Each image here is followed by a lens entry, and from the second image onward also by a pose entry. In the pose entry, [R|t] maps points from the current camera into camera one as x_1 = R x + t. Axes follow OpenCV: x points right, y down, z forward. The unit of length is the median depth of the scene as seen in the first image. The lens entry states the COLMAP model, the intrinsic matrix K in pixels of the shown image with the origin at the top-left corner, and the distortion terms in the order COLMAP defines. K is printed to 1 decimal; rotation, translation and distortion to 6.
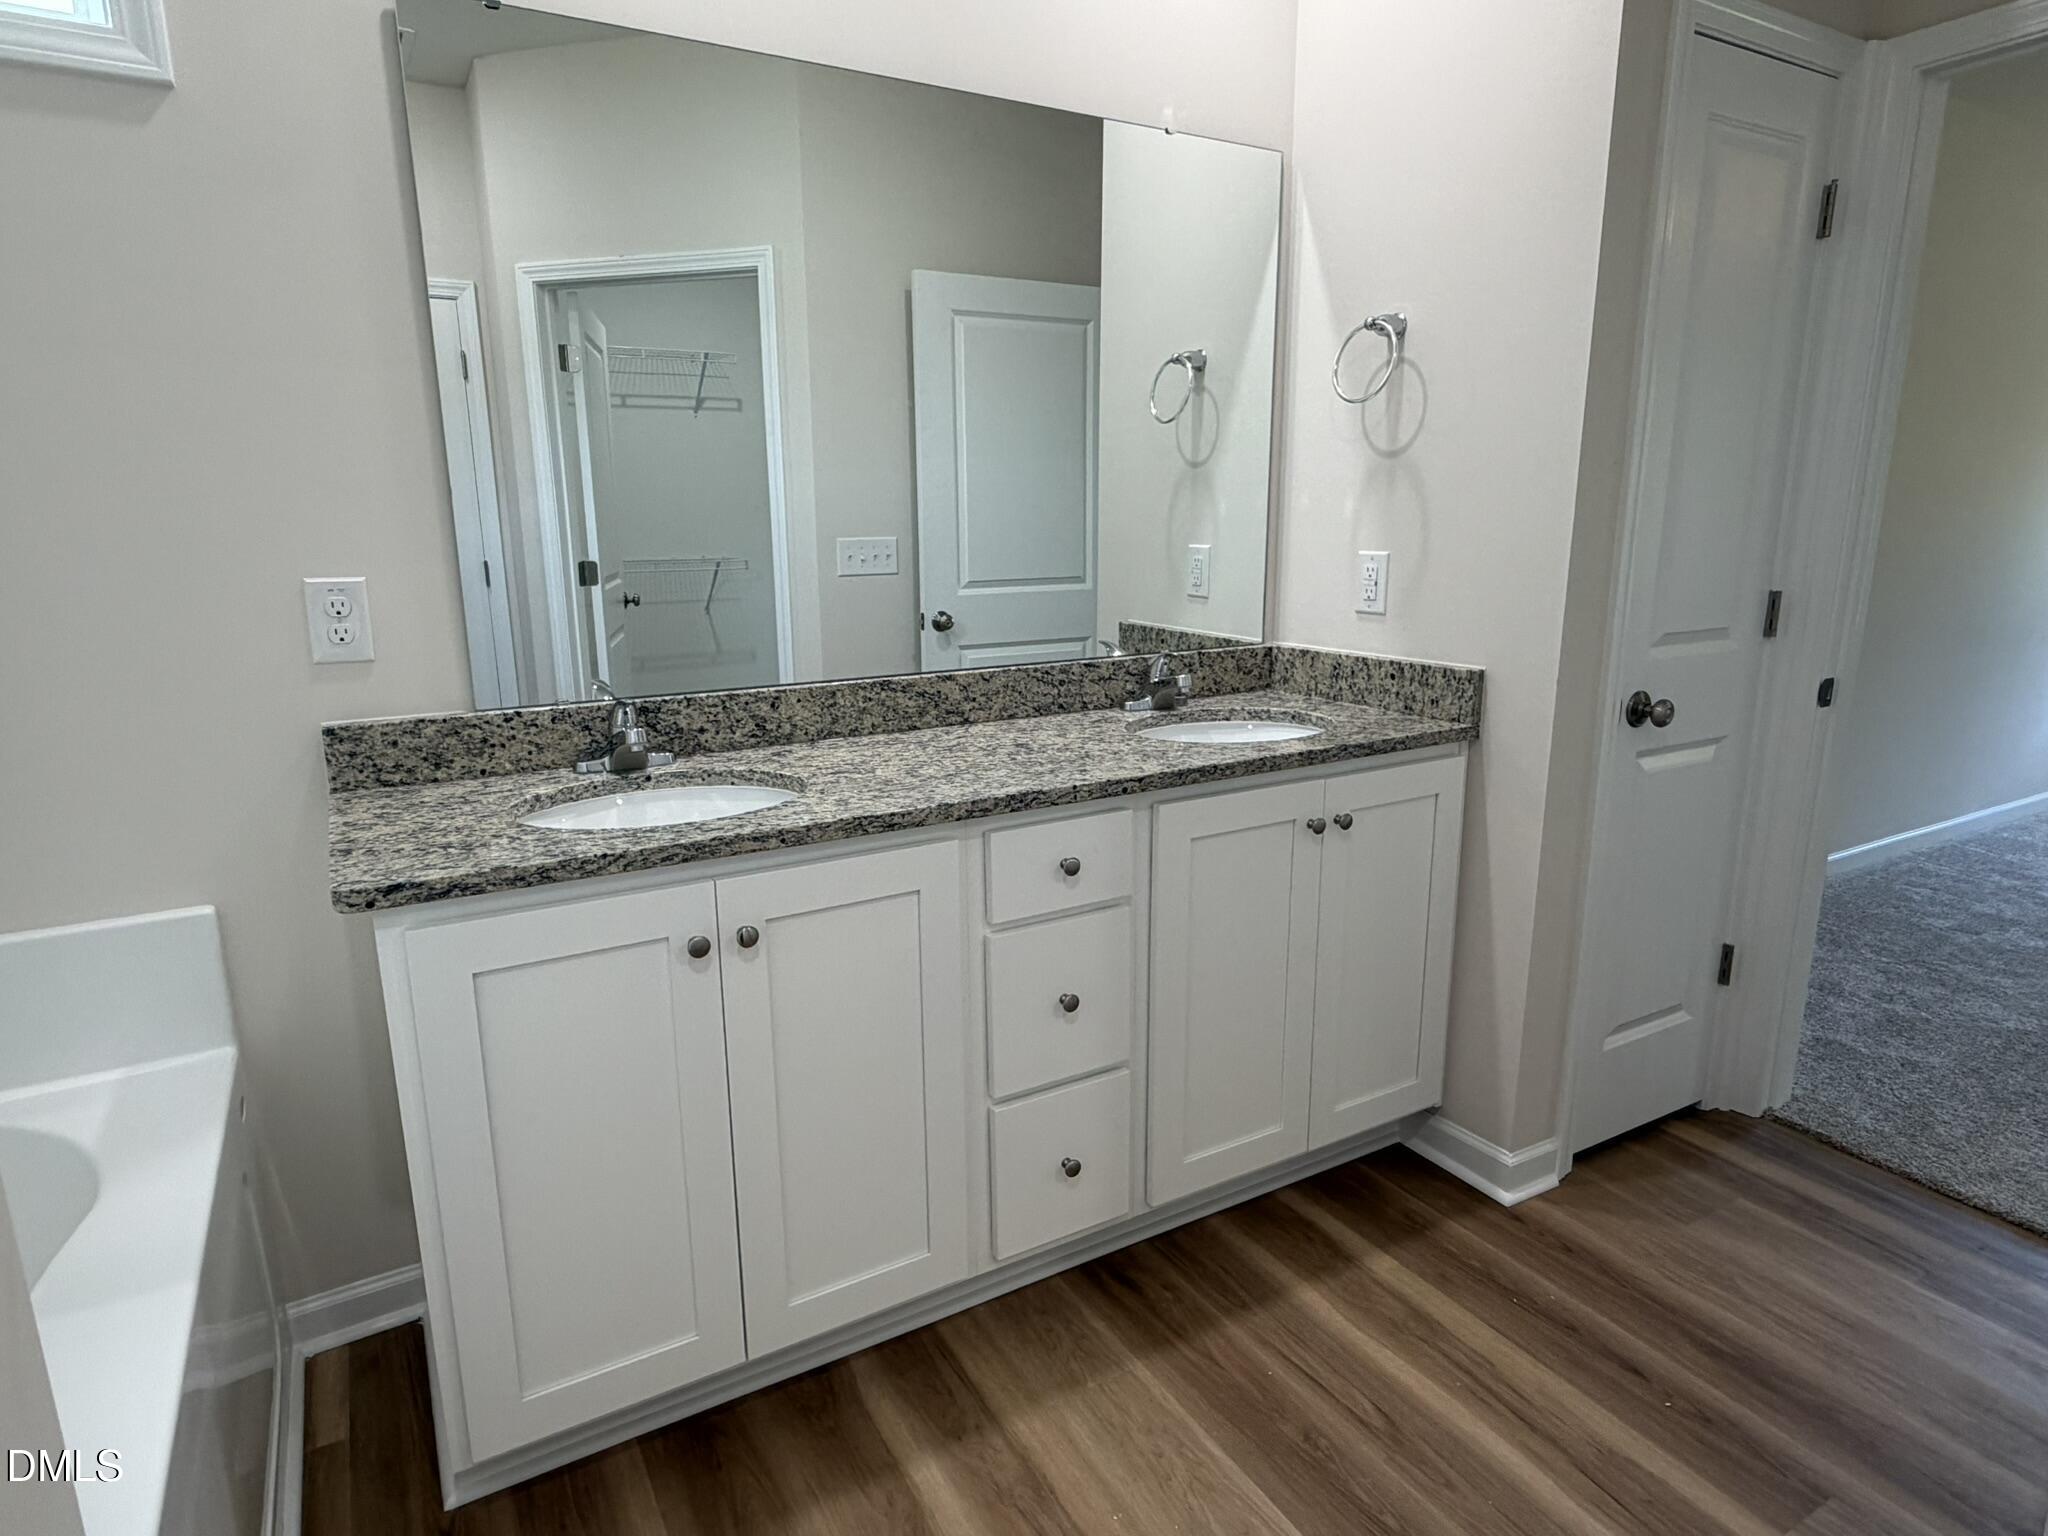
lens RADIAL K [[1136.7, 0, 1027.4], [0, 1136.7, 767.9], [0, 0, 1]] dist [0.003377, 0.000742]
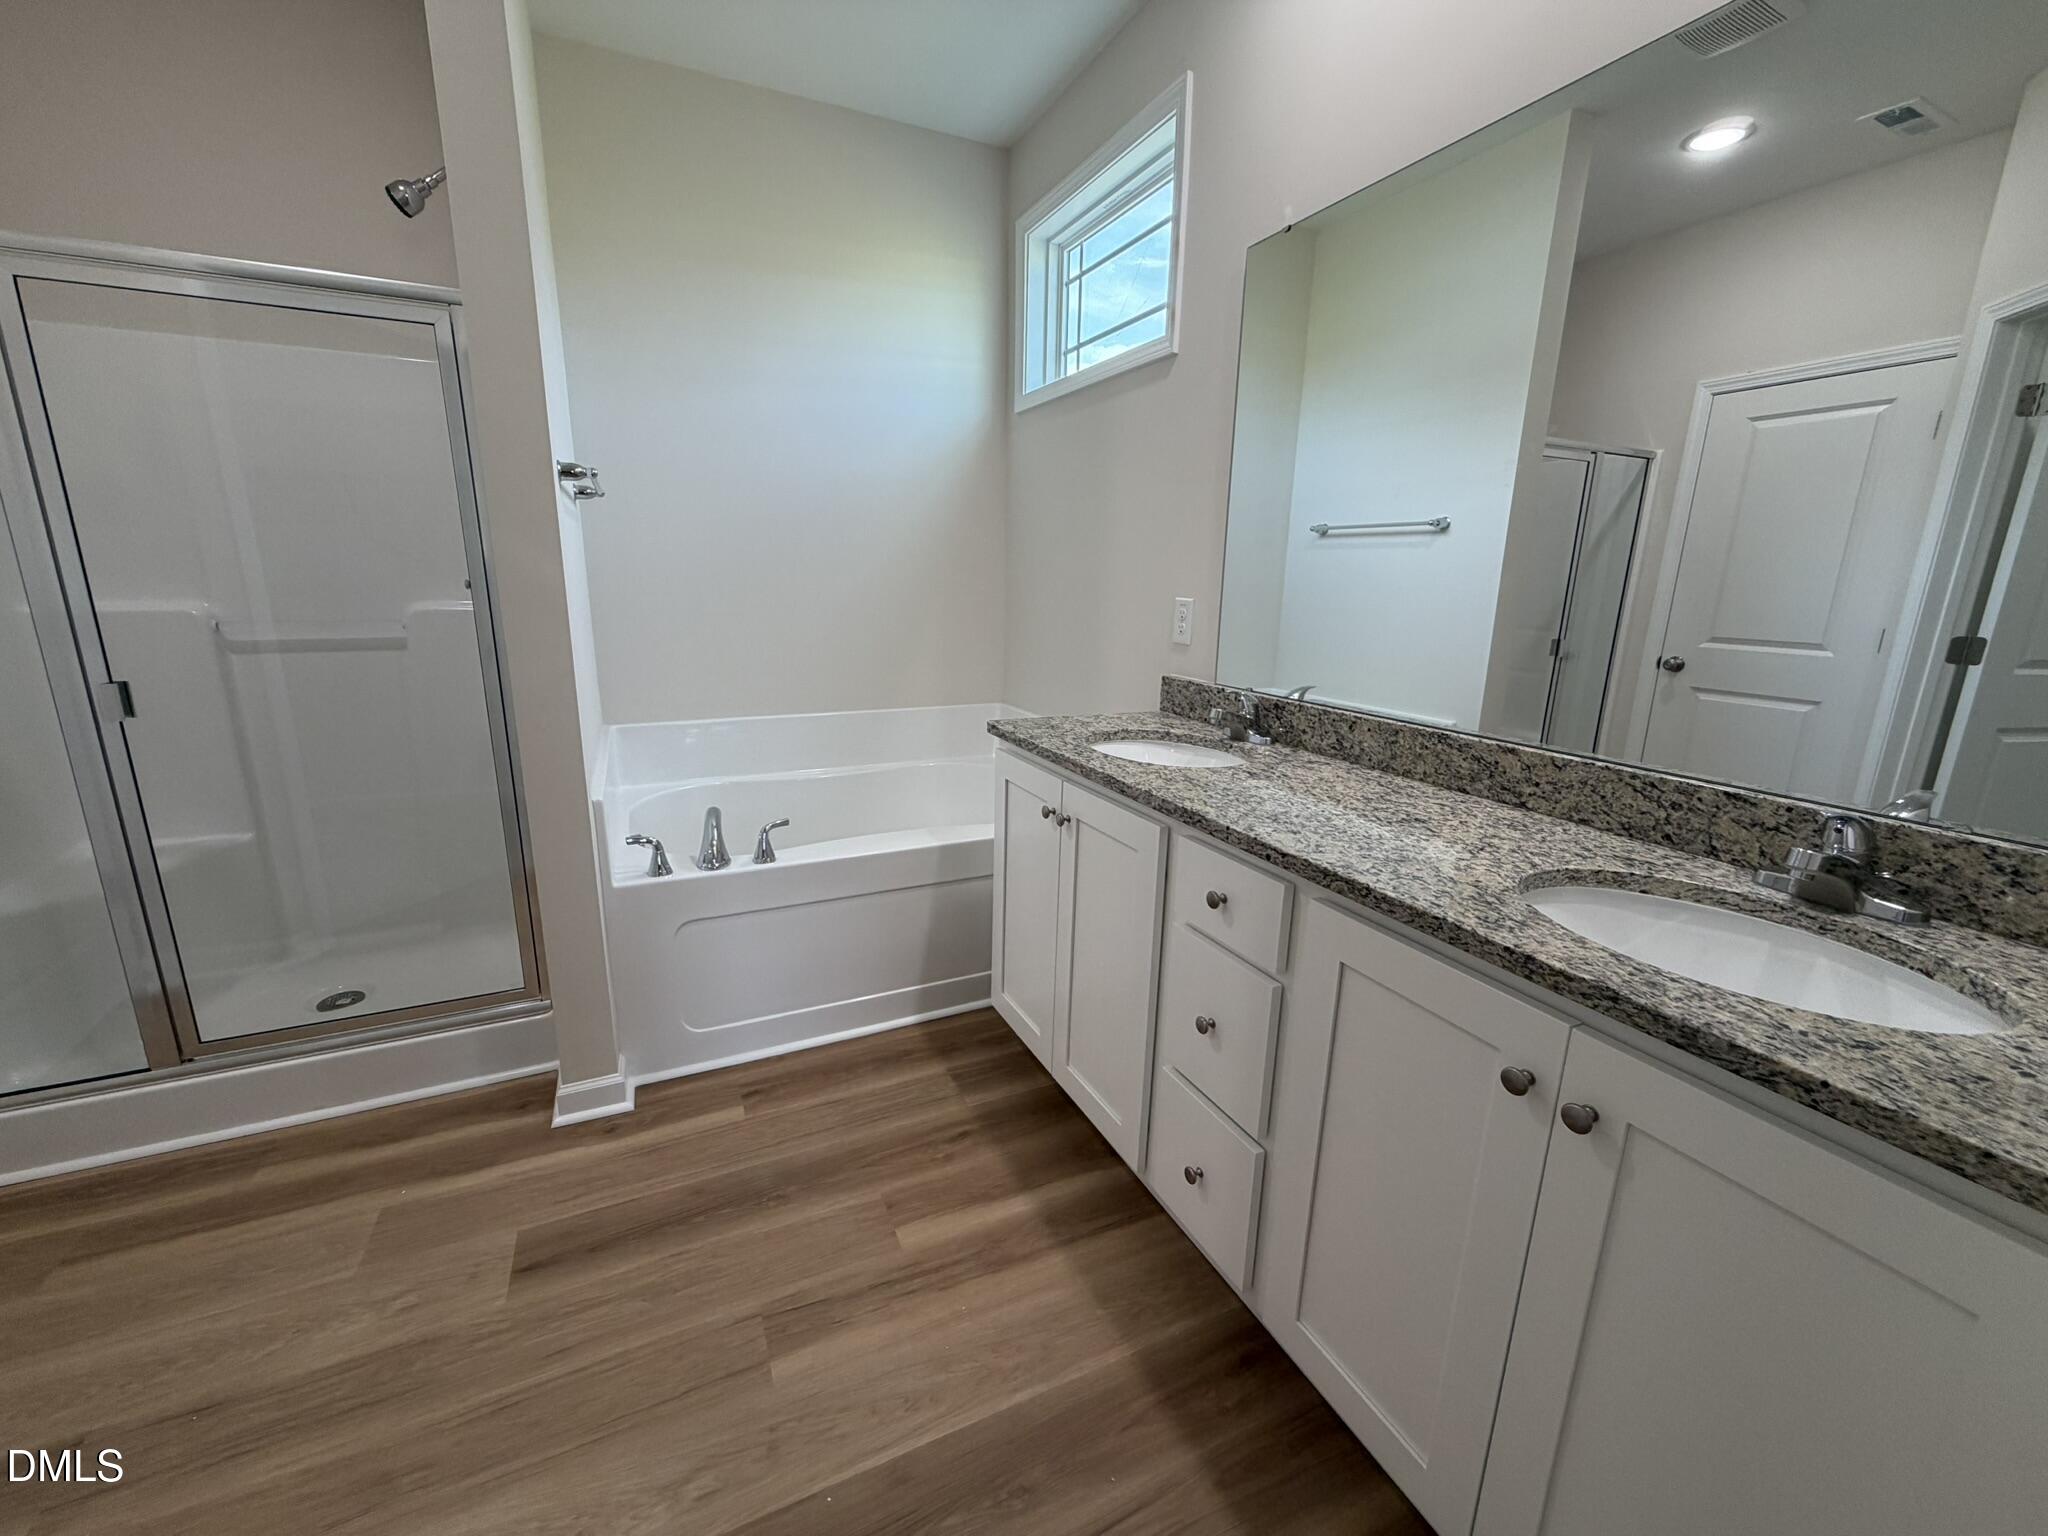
lens RADIAL K [[818.4, 0, 1028.6], [0, 818.4, 767.6], [0, 0, 1]] dist [0.004926, 0.001058]
pose [[-0.071194, 0.237442, -0.968789, 0.698864], [-0.240158, 0.938602, 0.247692, -0.160594], [0.968120, 0.250296, -0.009799, 0.753143]]
